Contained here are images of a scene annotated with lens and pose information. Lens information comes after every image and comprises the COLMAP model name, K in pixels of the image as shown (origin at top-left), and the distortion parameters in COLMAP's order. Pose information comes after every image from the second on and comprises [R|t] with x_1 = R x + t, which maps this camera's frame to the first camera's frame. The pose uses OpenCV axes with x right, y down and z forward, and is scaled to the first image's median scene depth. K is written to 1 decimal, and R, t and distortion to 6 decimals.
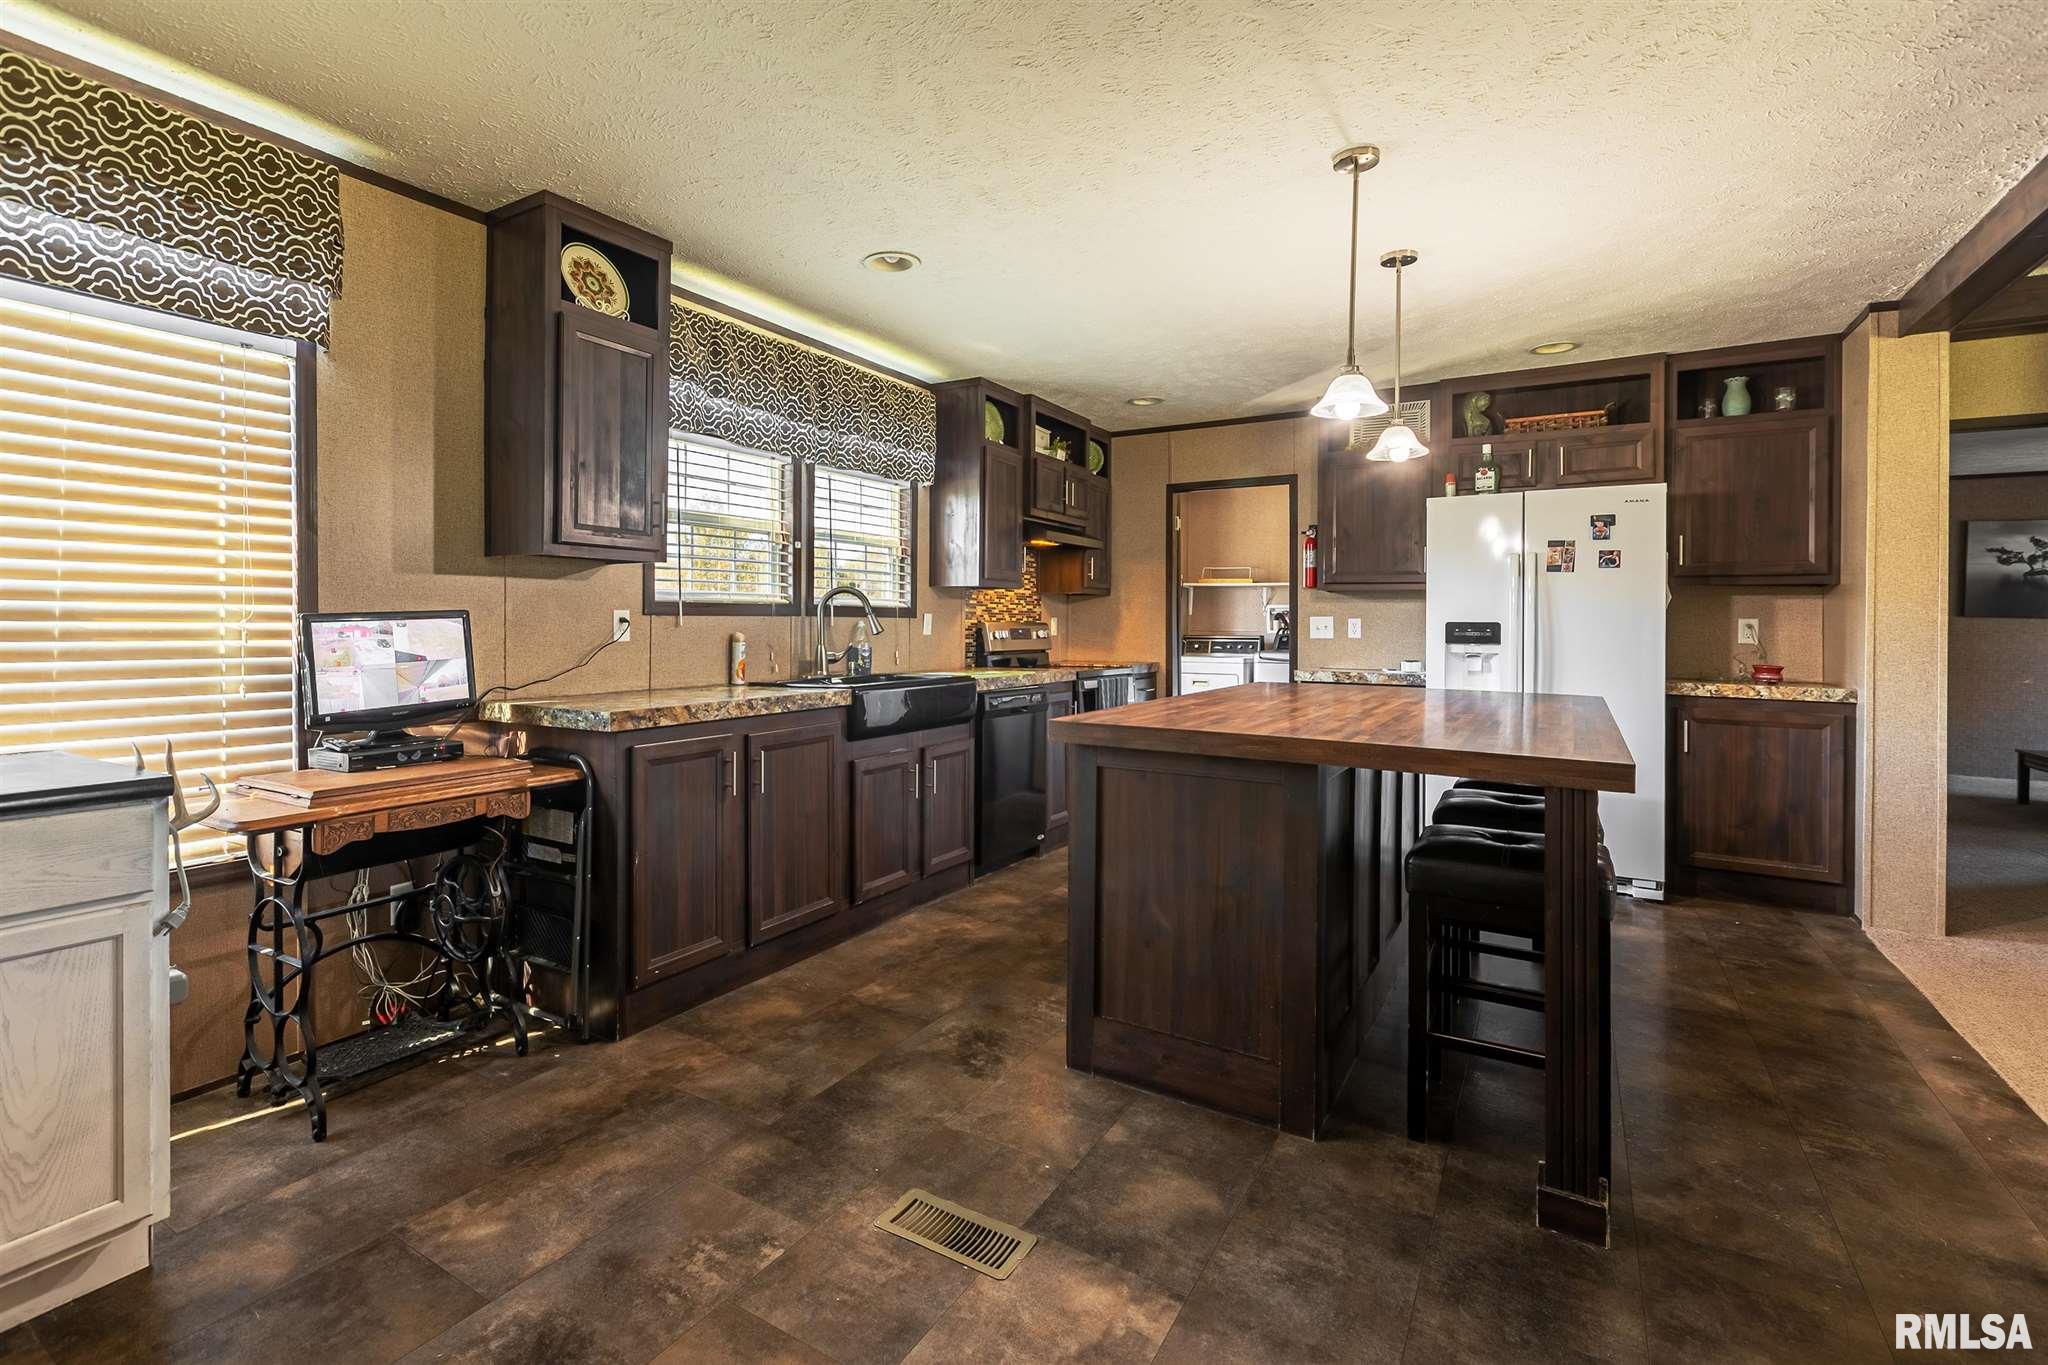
lens RADIAL K [[946.9, 0, 925.4], [0, 946.9, 623.0], [0, 0, 1]] dist [-0.000851, -0.000238]
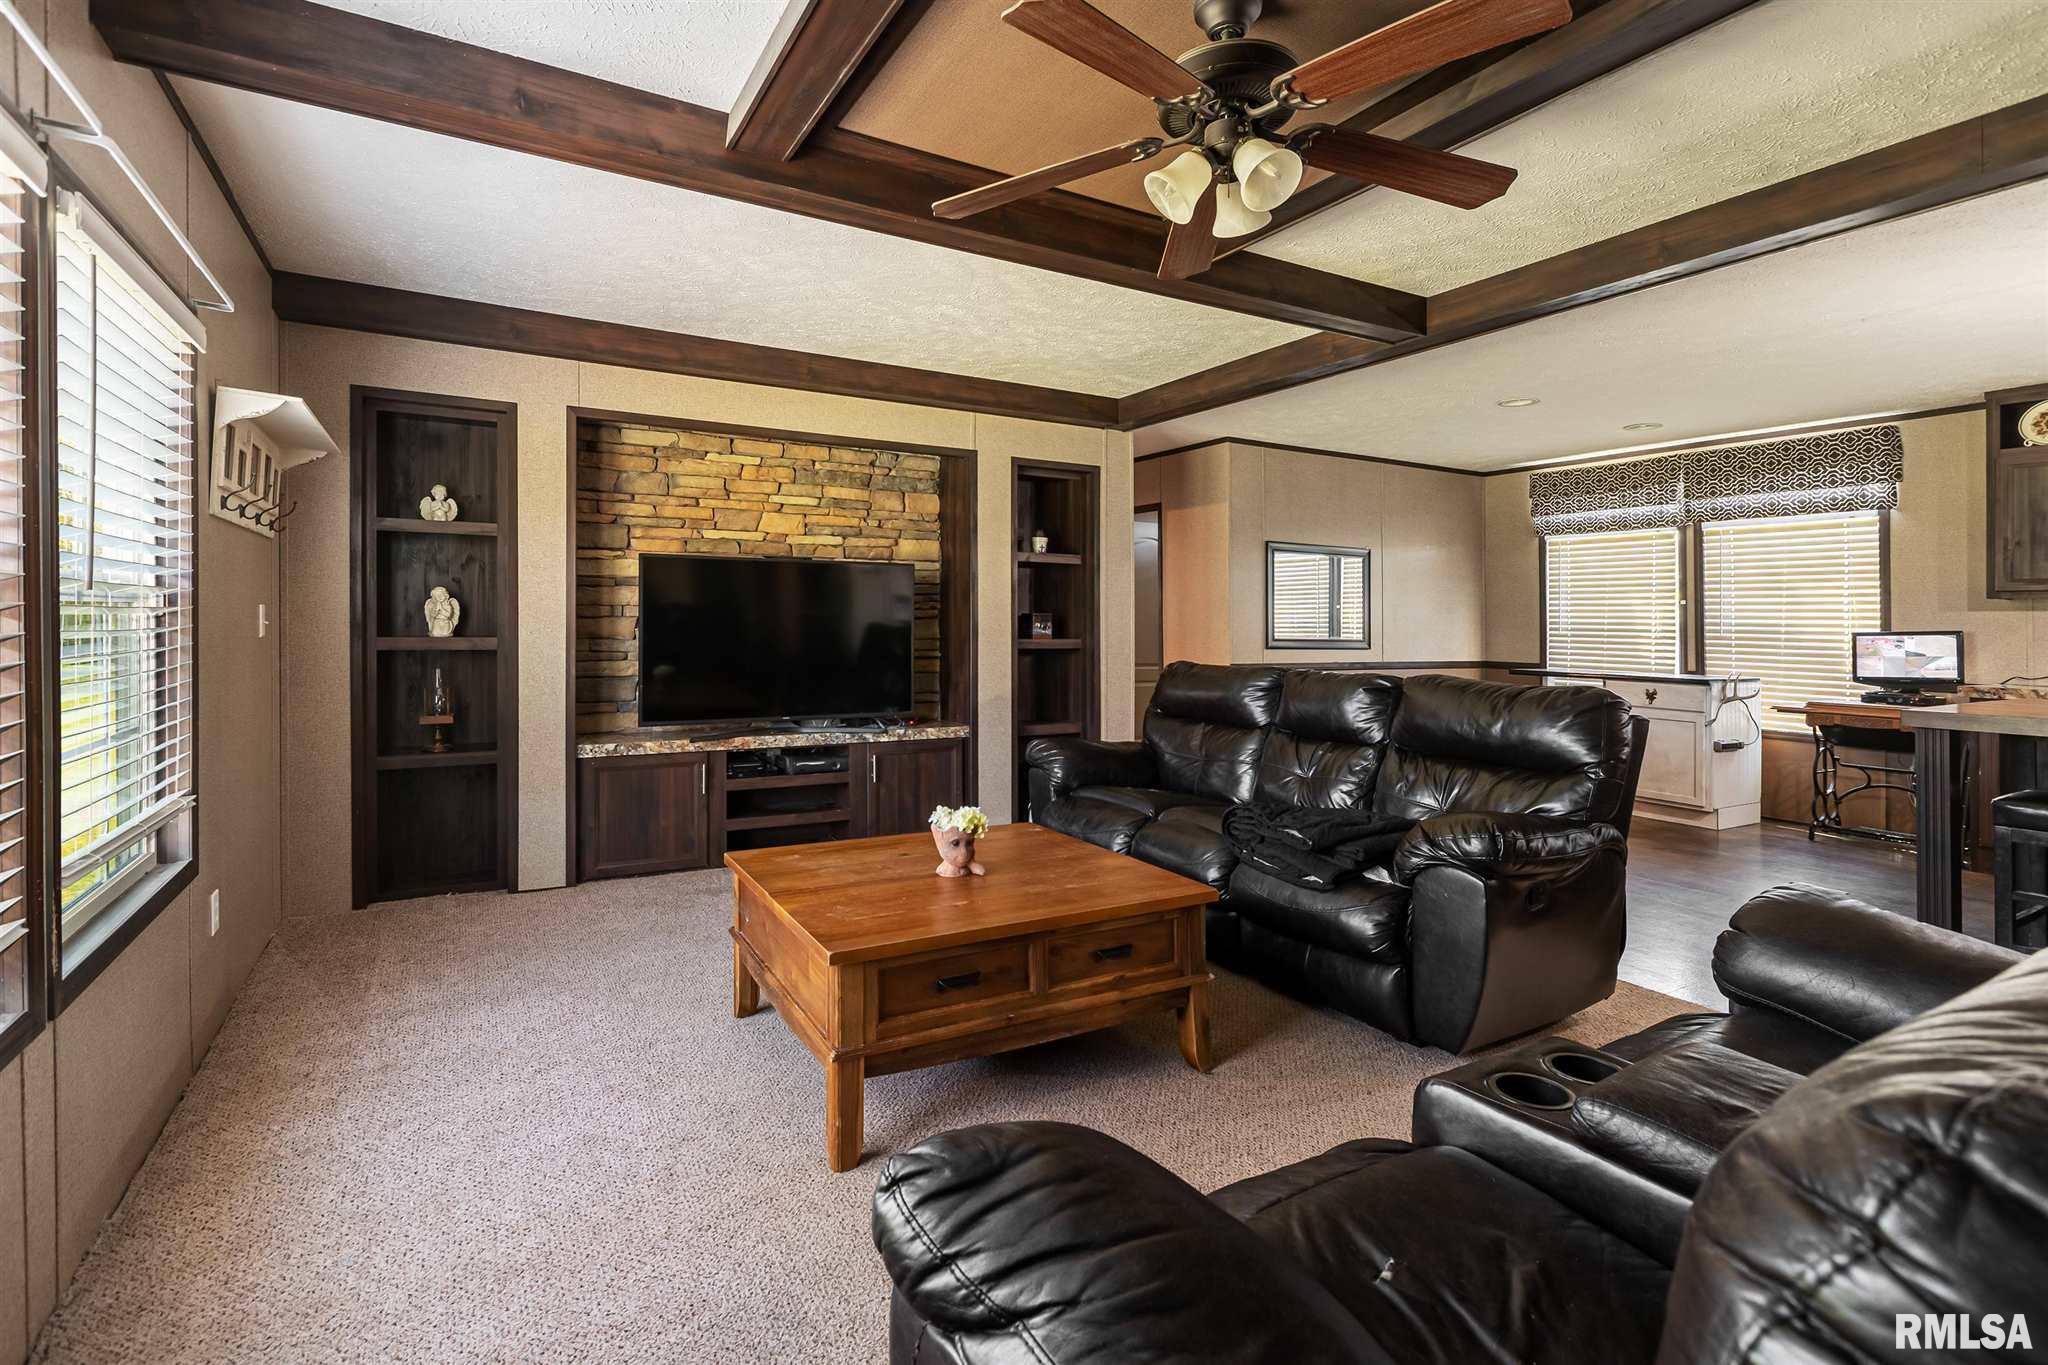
lens RADIAL K [[949.6, 0, 981.5], [0, 949.6, 624.3], [0, 0, 1]] dist [-0.001685, -0.000785]
pose [[-0.461837, -0.013185, -0.886867, 1.383982], [-0.021007, 0.999772, -0.003924, 0.014089], [0.886716, 0.016818, -0.462008, 0.110015]]
